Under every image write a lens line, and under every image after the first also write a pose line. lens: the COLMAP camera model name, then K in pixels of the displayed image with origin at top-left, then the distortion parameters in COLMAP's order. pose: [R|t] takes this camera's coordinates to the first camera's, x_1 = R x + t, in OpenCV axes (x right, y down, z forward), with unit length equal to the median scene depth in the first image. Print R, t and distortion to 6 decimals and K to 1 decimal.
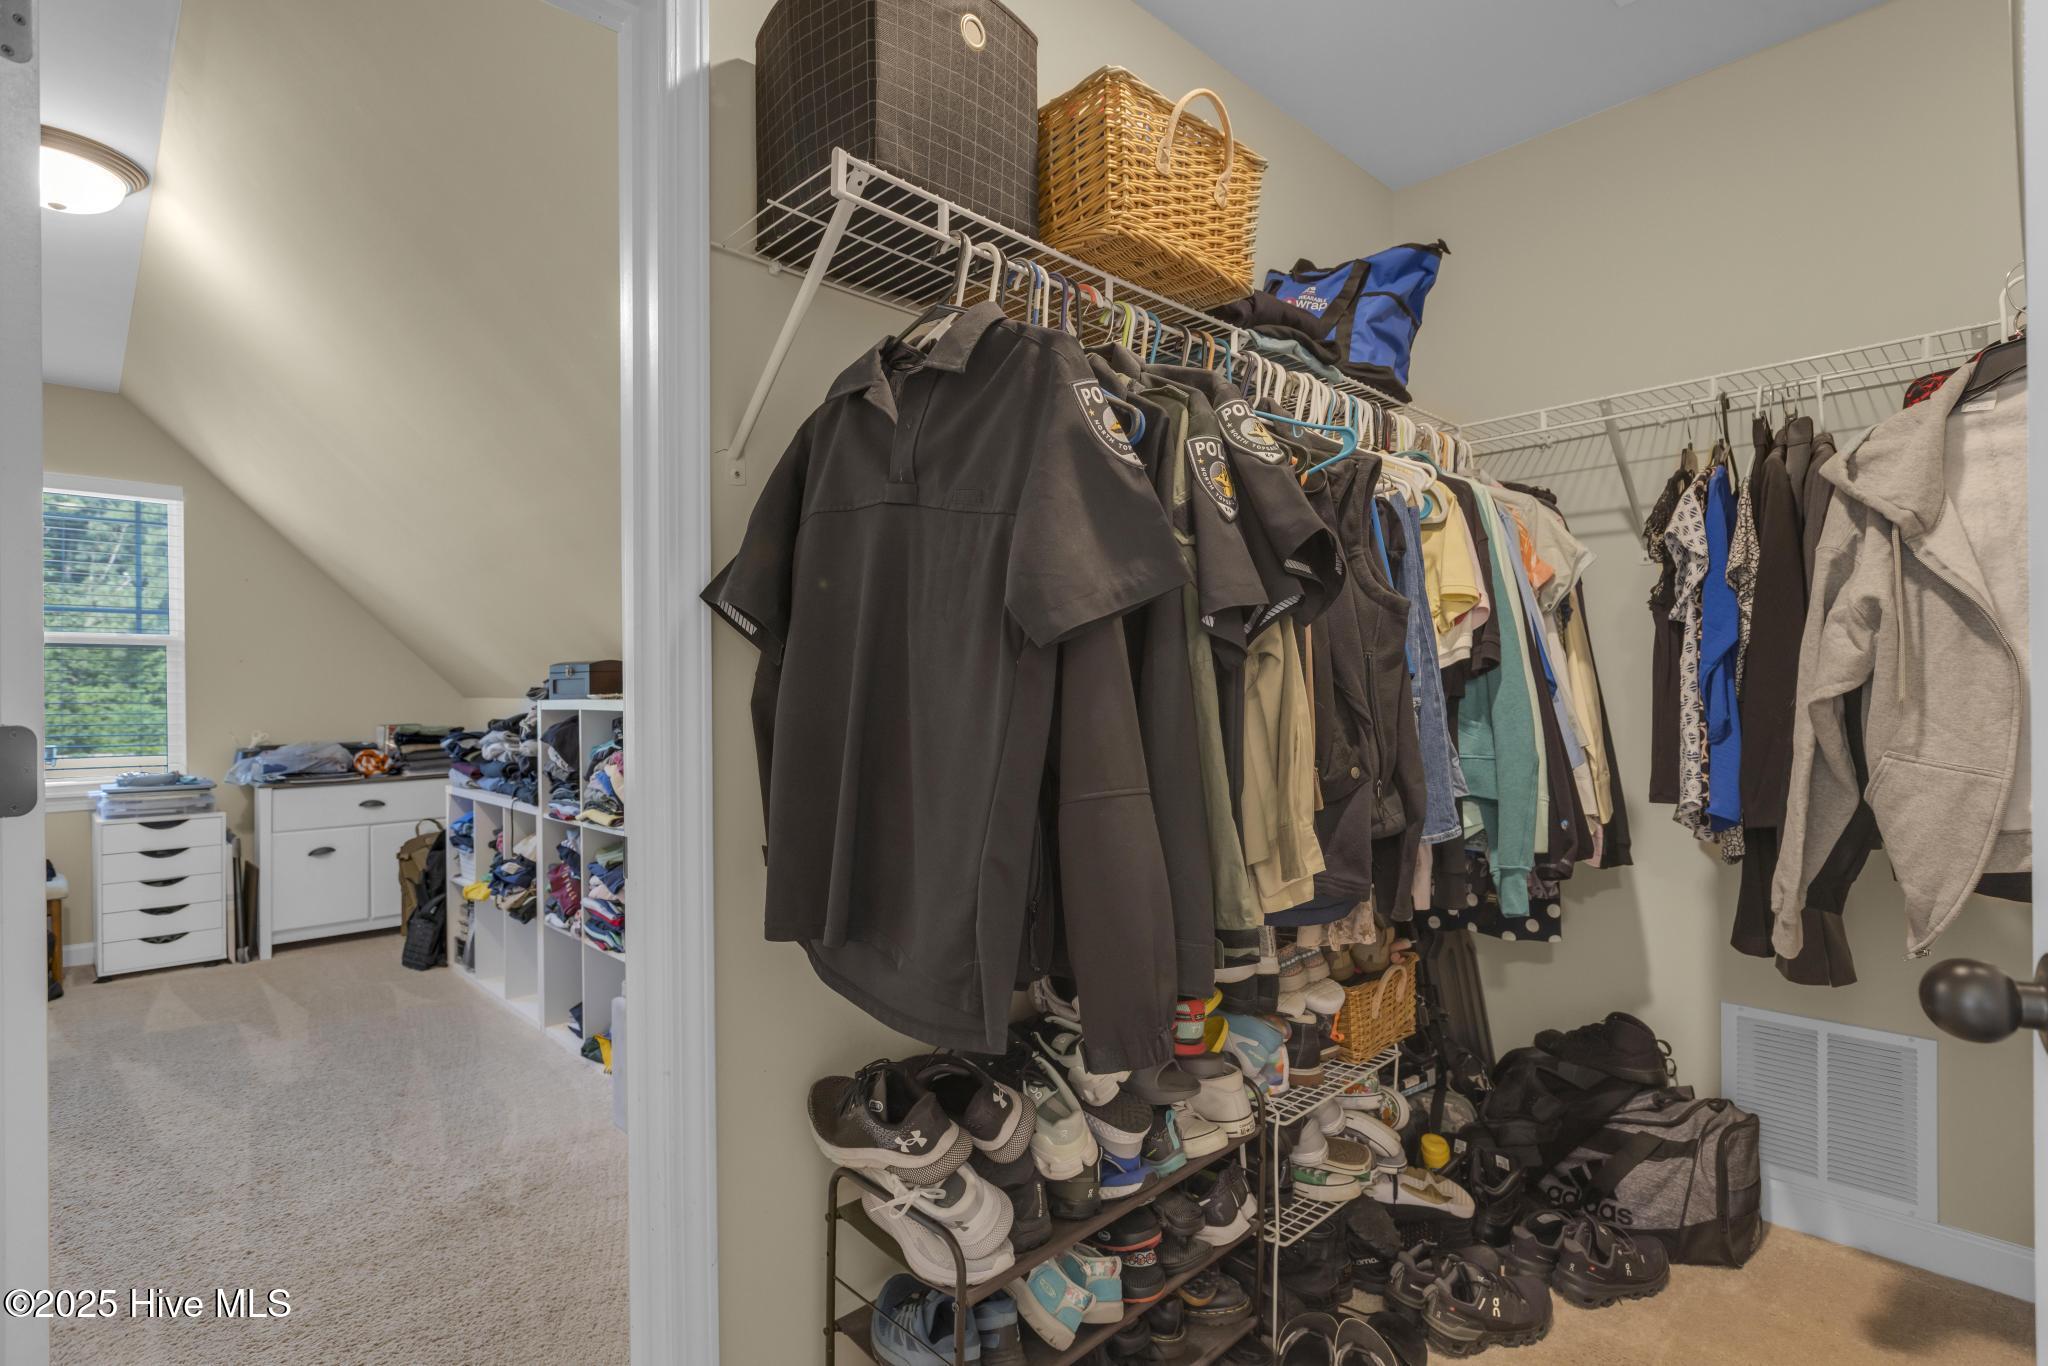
lens RADIAL K [[982.3, 0, 1007.8], [0, 982.3, 685.4], [0, 0, 1]] dist [0.001504, -0.001308]
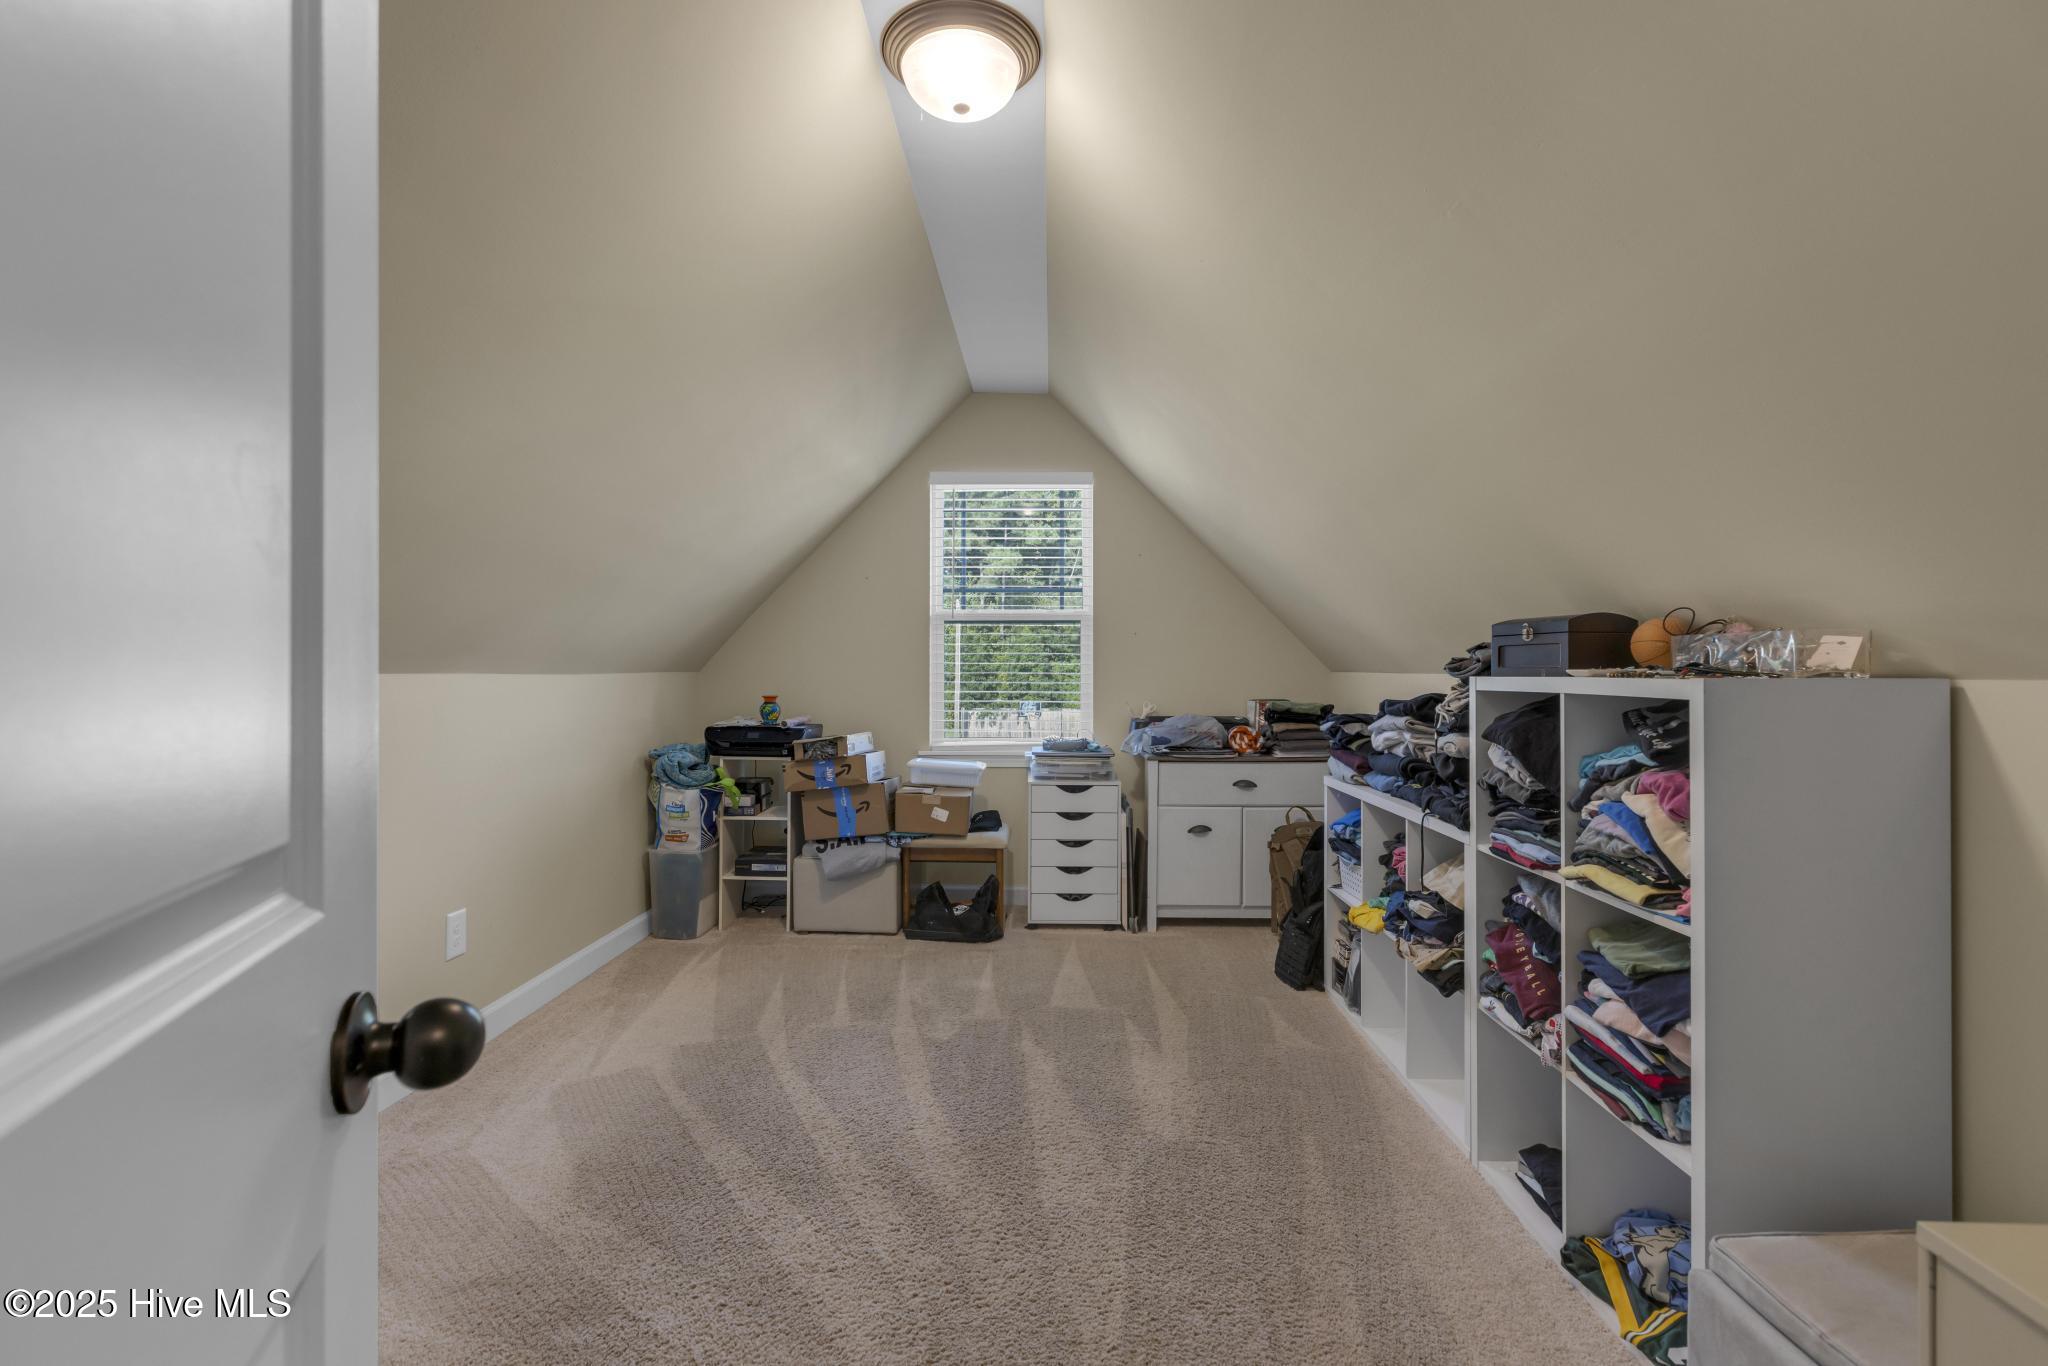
lens RADIAL K [[929.1, 0, 1024.0], [0, 929.1, 683.0], [0, 0, 1]] dist [0.002771, -0.000090]
pose [[0.703266, 0.020646, -0.710627, -0.205557], [-0.004819, 0.999694, 0.024275, 0.004665], [0.710910, -0.013647, 0.703150, 0.281393]]
